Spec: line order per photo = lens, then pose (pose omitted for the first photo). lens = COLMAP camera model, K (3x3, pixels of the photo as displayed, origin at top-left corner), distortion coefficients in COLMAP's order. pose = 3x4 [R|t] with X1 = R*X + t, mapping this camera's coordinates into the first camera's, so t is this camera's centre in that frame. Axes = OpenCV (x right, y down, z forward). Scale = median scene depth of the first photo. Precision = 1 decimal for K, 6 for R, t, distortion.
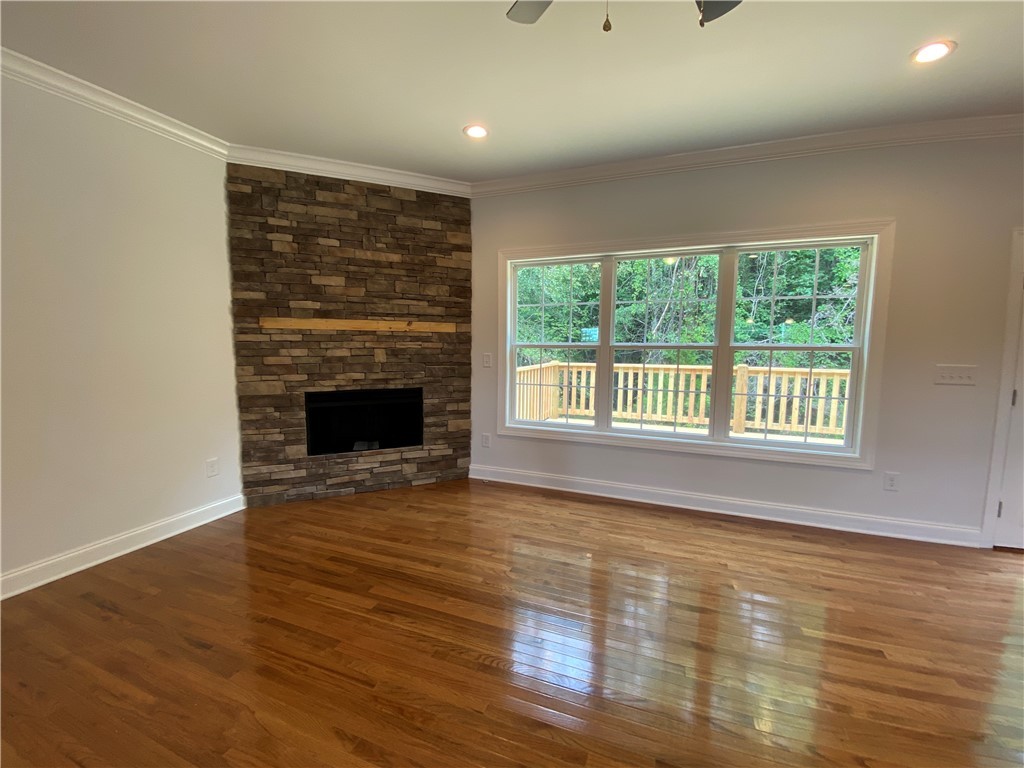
lens RADIAL K [[408.9, 0, 498.6], [0, 408.9, 383.9], [0, 0, 1]] dist [0.026138, -0.028103]
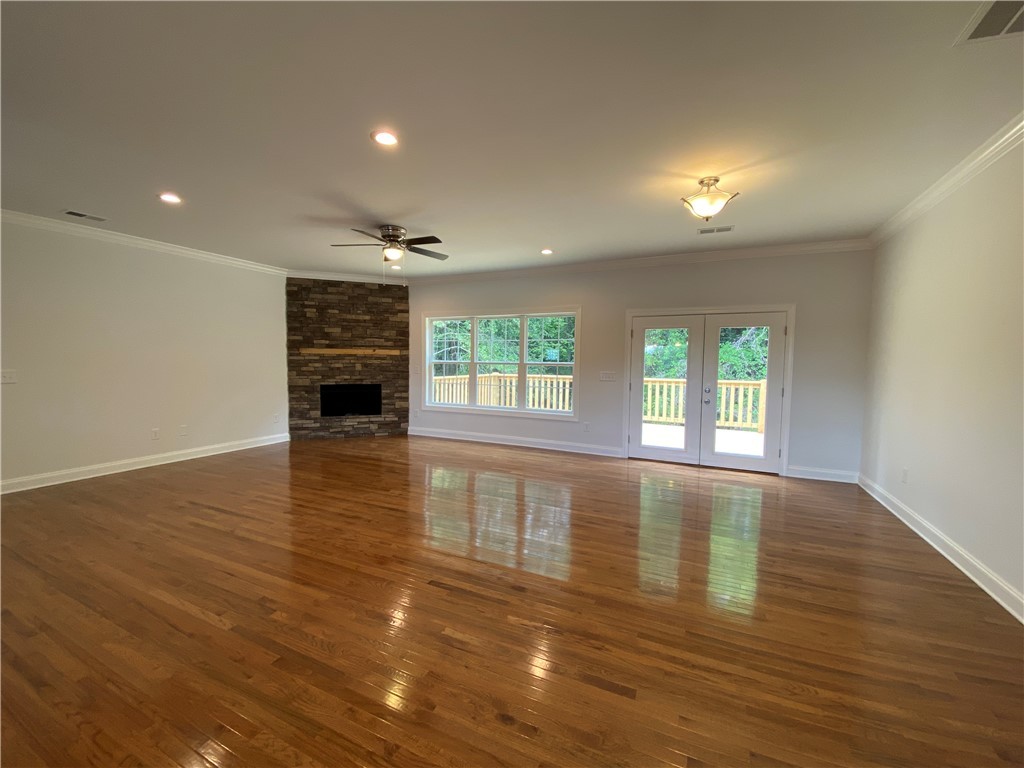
lens RADIAL K [[417.2, 0, 508.0], [0, 417.2, 383.1], [0, 0, 1]] dist [0.029075, -0.022477]
pose [[0.997675, 0.012629, -0.066966, 0.564265], [-0.014774, 0.999390, -0.031636, 0.061500], [0.066526, 0.032551, 0.997254, -0.954812]]
